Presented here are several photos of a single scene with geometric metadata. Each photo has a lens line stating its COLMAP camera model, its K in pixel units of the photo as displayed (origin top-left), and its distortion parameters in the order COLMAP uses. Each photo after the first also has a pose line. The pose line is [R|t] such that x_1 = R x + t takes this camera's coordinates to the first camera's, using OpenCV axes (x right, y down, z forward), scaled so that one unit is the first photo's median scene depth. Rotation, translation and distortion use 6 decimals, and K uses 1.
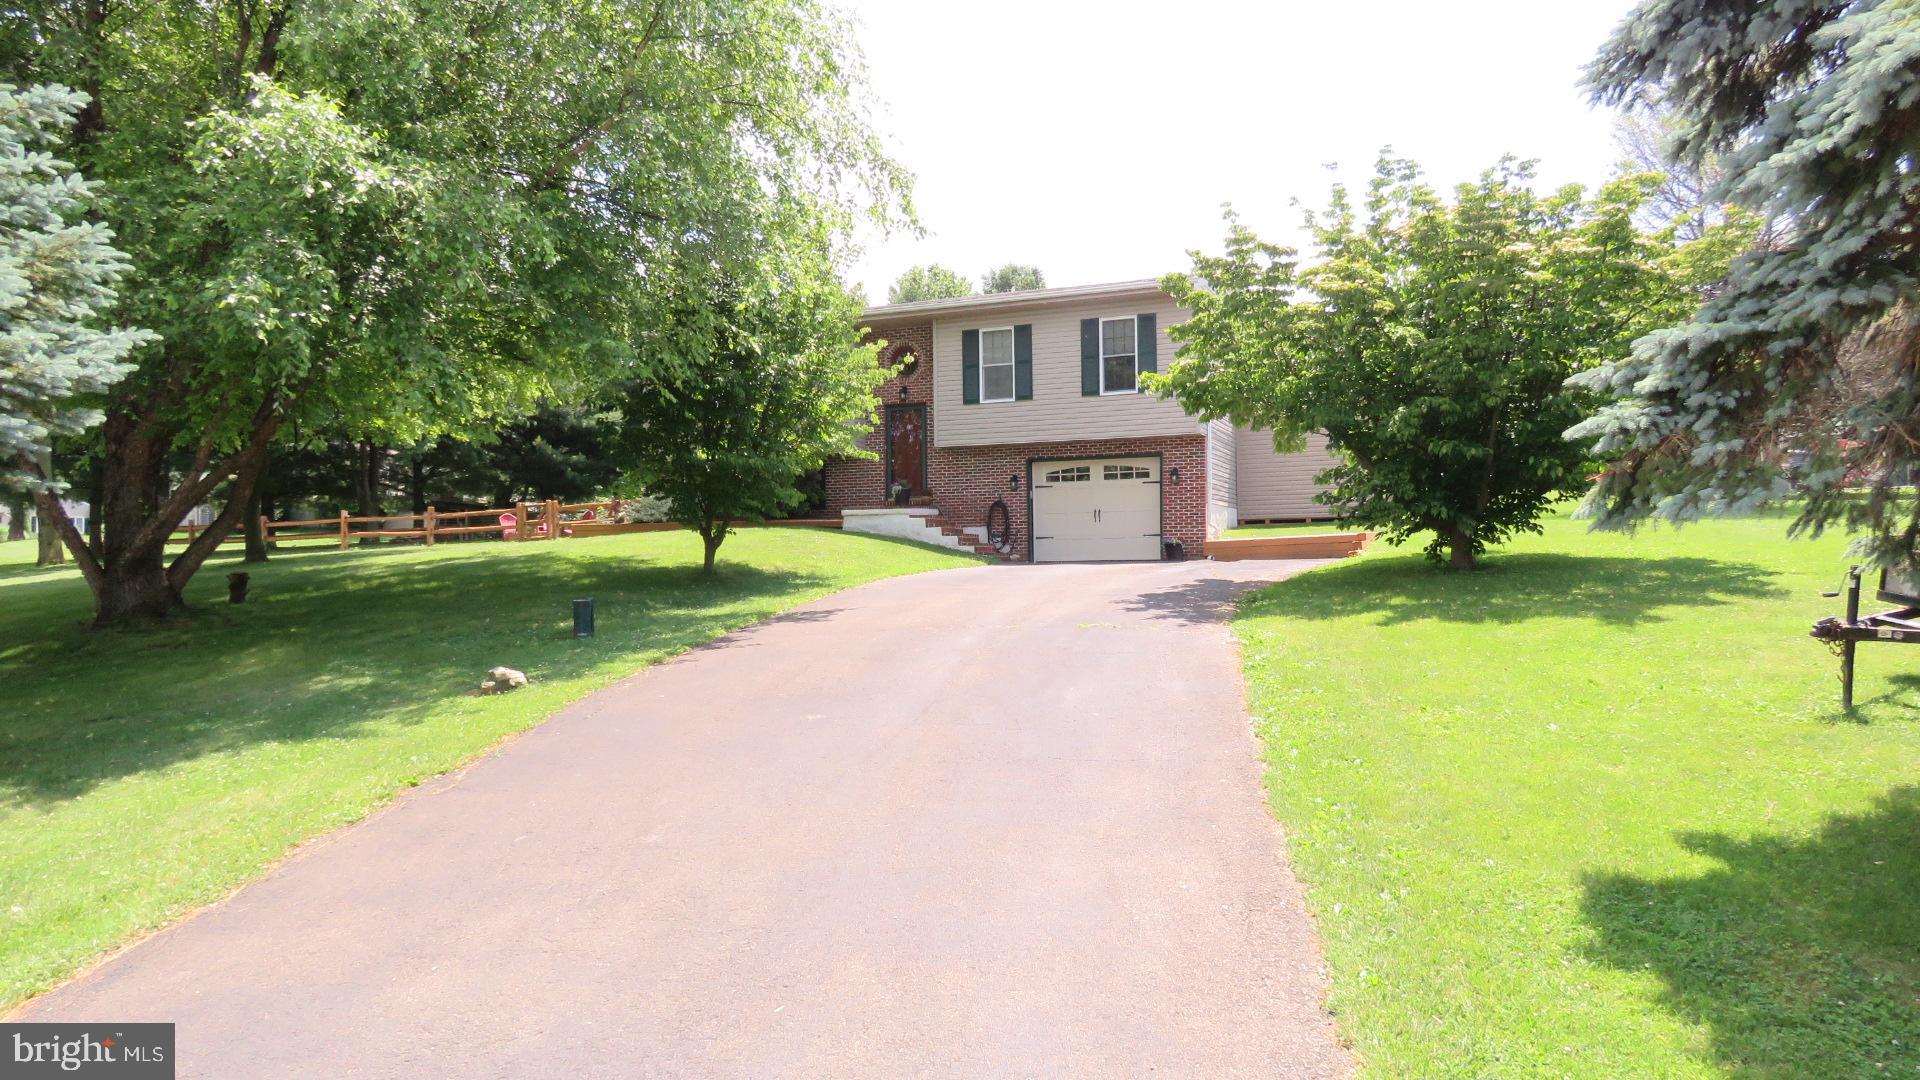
lens RADIAL K [[1223.5, 0, 960.0], [0, 1223.5, 540.0], [0, 0, 1]] dist [-0.001235, -0.003559]
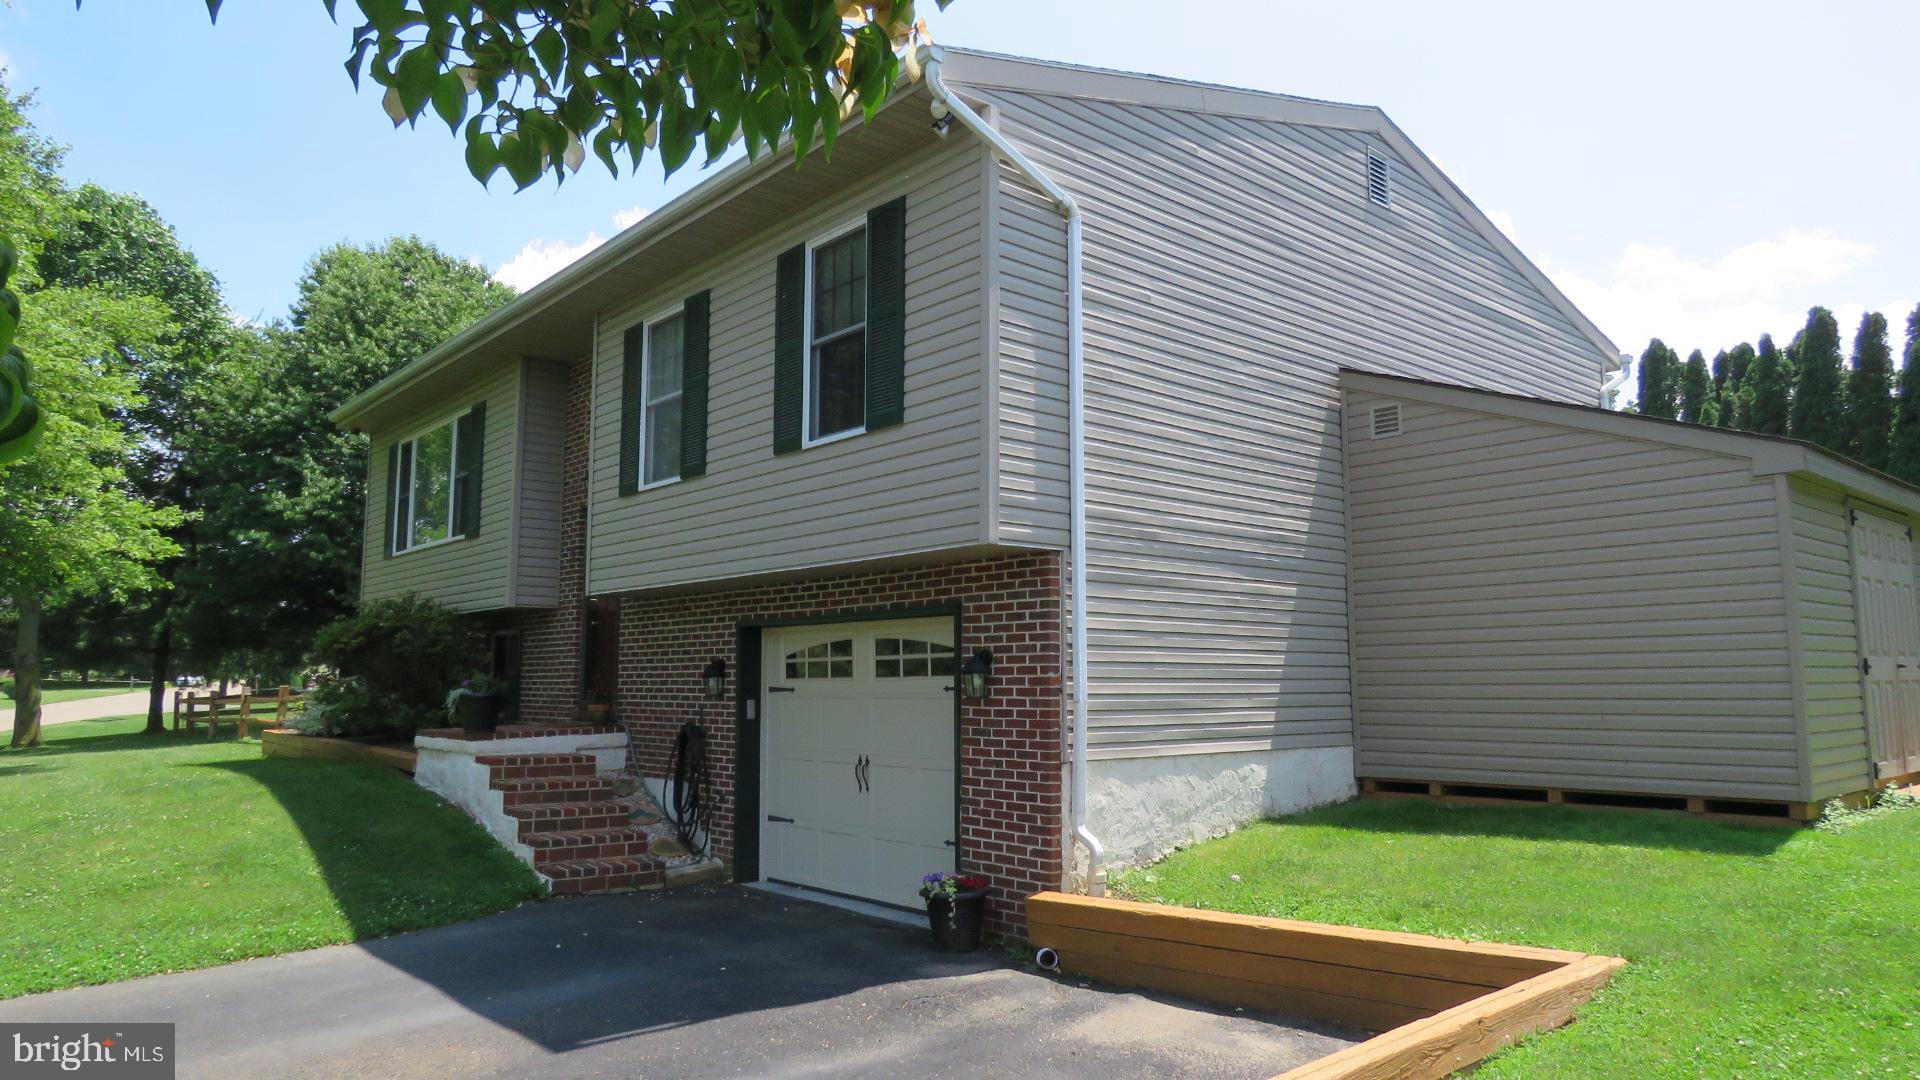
lens RADIAL K [[1223.5, 0, 960.0], [0, 1223.5, 540.0], [0, 0, 1]] dist [-0.001235, -0.003559]
pose [[0.898208, -0.041270, -0.437629, 0.302606], [-0.003054, 0.994973, -0.100099, -0.053221], [0.439560, 0.091246, 0.893567, 0.674394]]
